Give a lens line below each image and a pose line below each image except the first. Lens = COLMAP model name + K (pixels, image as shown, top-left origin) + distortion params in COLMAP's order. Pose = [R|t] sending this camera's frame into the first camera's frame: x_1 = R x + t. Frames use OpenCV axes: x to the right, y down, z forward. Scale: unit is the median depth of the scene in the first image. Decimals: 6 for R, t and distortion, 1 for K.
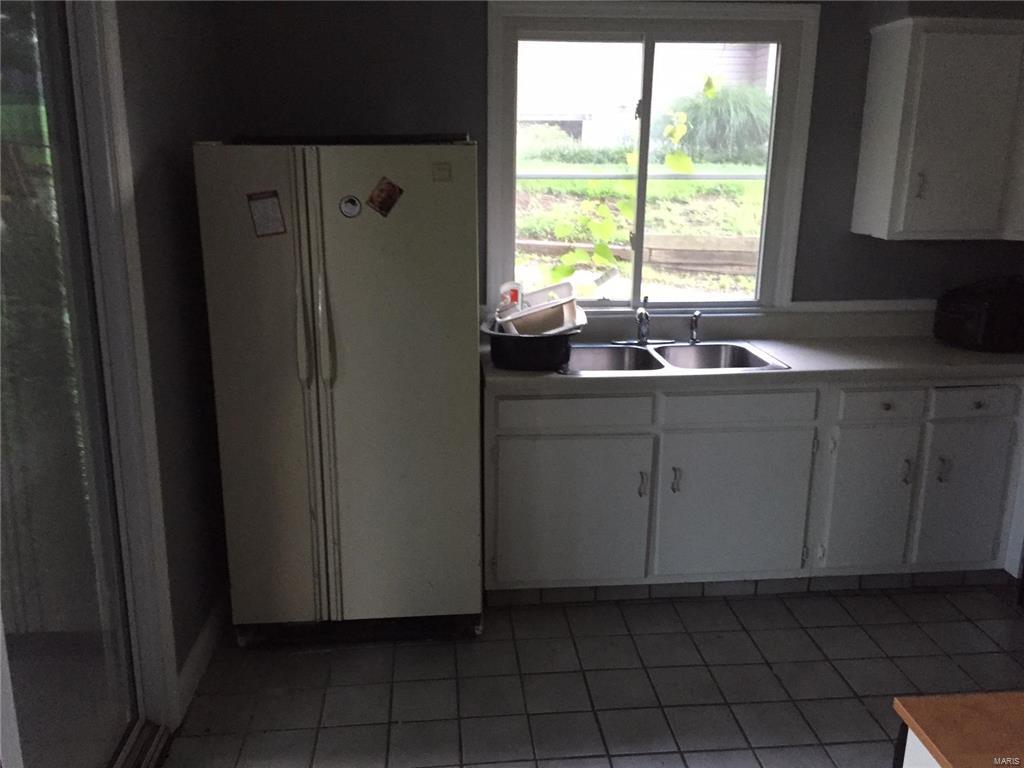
lens RADIAL K [[879.8, 0, 512.0], [0, 879.8, 384.0], [0, 0, 1]] dist [0.080673, -0.114087]
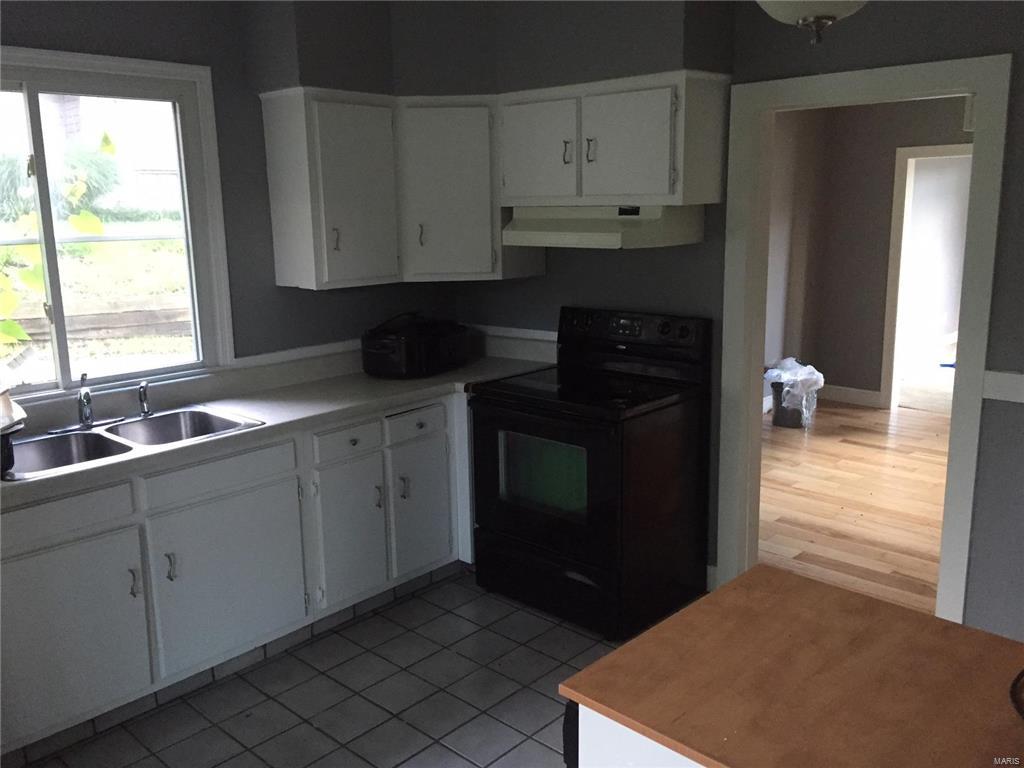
lens RADIAL K [[879.8, 0, 512.0], [0, 879.8, 384.0], [0, 0, 1]] dist [0.080673, -0.114087]
pose [[0.744297, -0.155019, 0.649609, -0.113615], [0.192023, 0.981288, 0.014157, -0.020737], [-0.639648, 0.114203, 0.760137, 0.052906]]
